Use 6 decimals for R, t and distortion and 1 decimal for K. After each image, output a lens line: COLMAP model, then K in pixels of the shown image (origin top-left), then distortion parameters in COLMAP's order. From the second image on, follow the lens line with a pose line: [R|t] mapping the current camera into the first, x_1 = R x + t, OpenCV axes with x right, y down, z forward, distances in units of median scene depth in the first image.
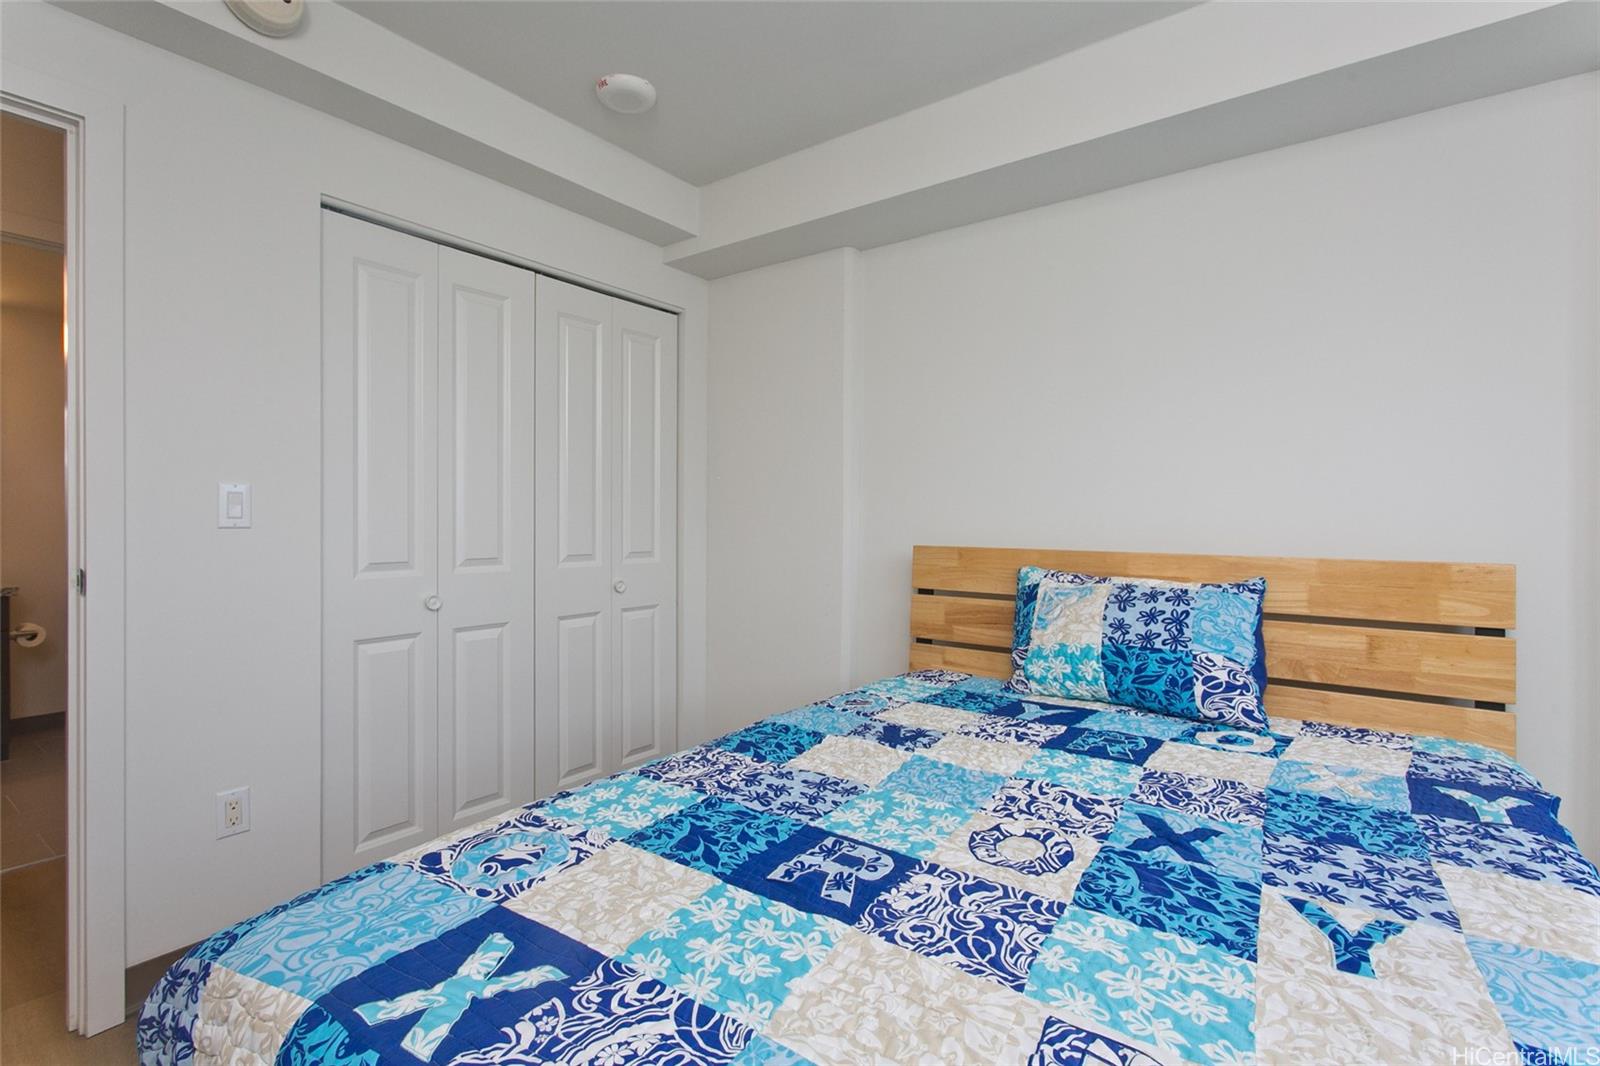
lens RADIAL K [[754.0, 0, 798.4], [0, 754.0, 528.2], [0, 0, 1]] dist [0.001147, 0.000204]
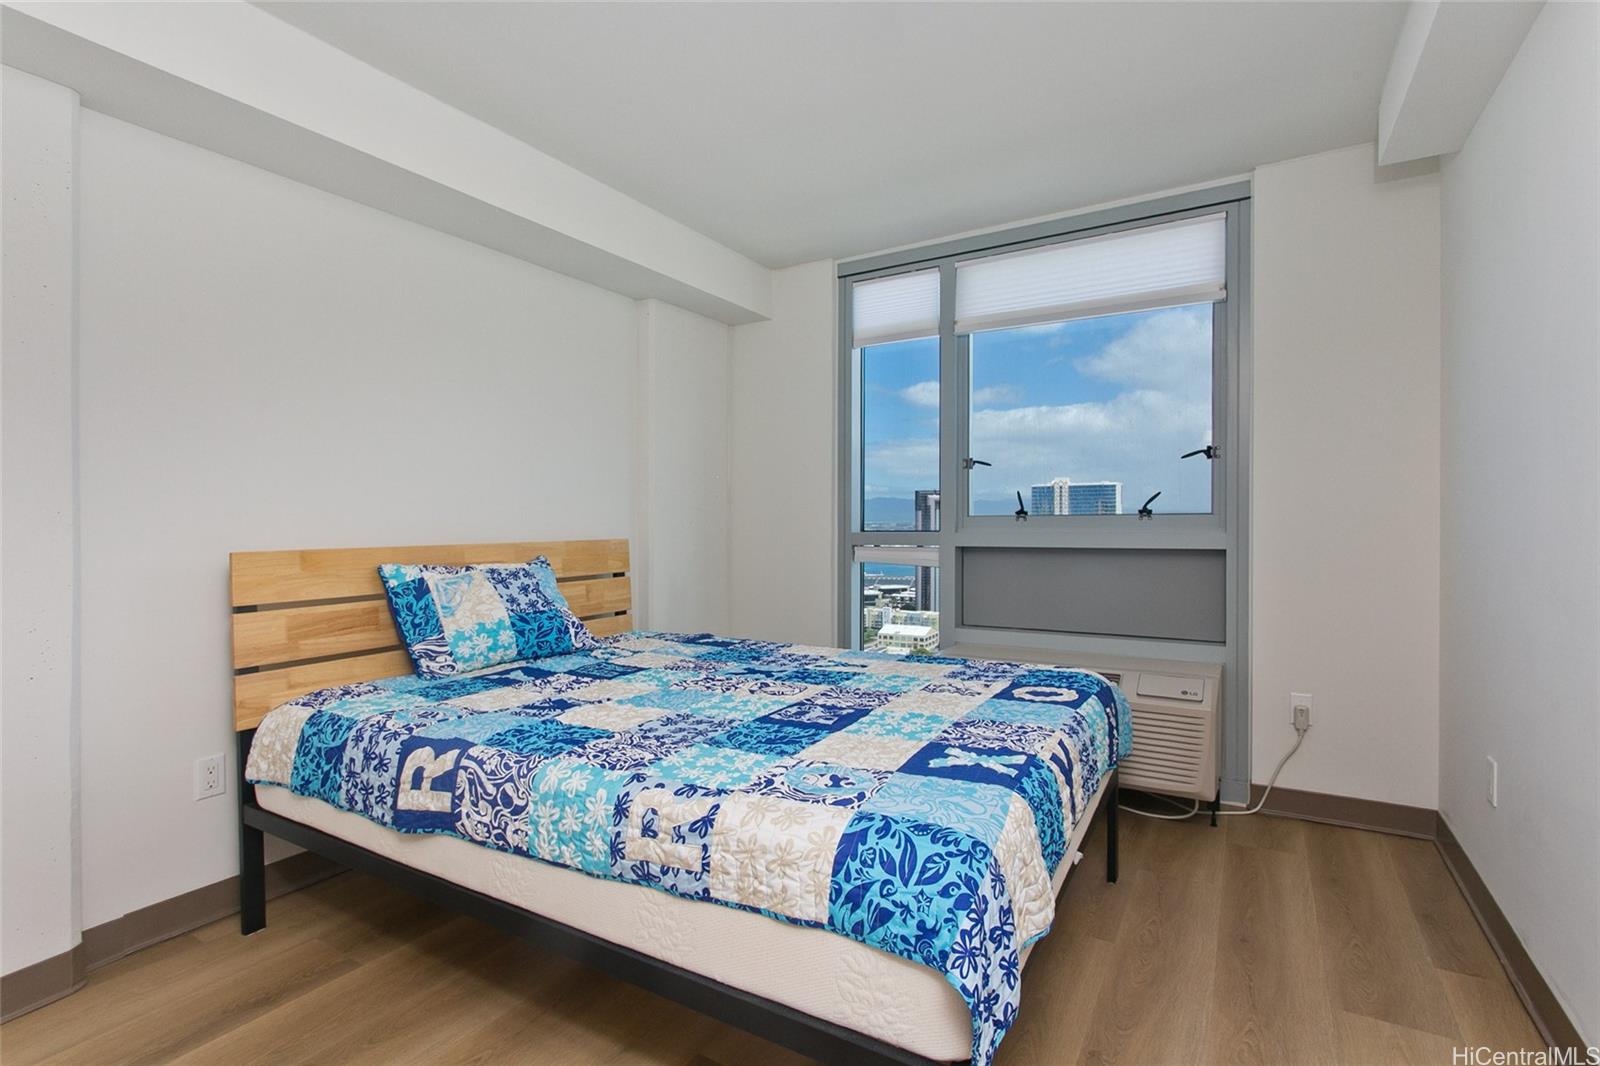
lens RADIAL K [[754.0, 0, 798.4], [0, 754.0, 528.2], [0, 0, 1]] dist [0.001147, 0.000204]
pose [[-0.102633, -0.016771, 0.994578, -1.142625], [0.019999, 0.999621, 0.018920, -0.008873], [-0.994518, 0.021832, -0.102259, 0.821186]]
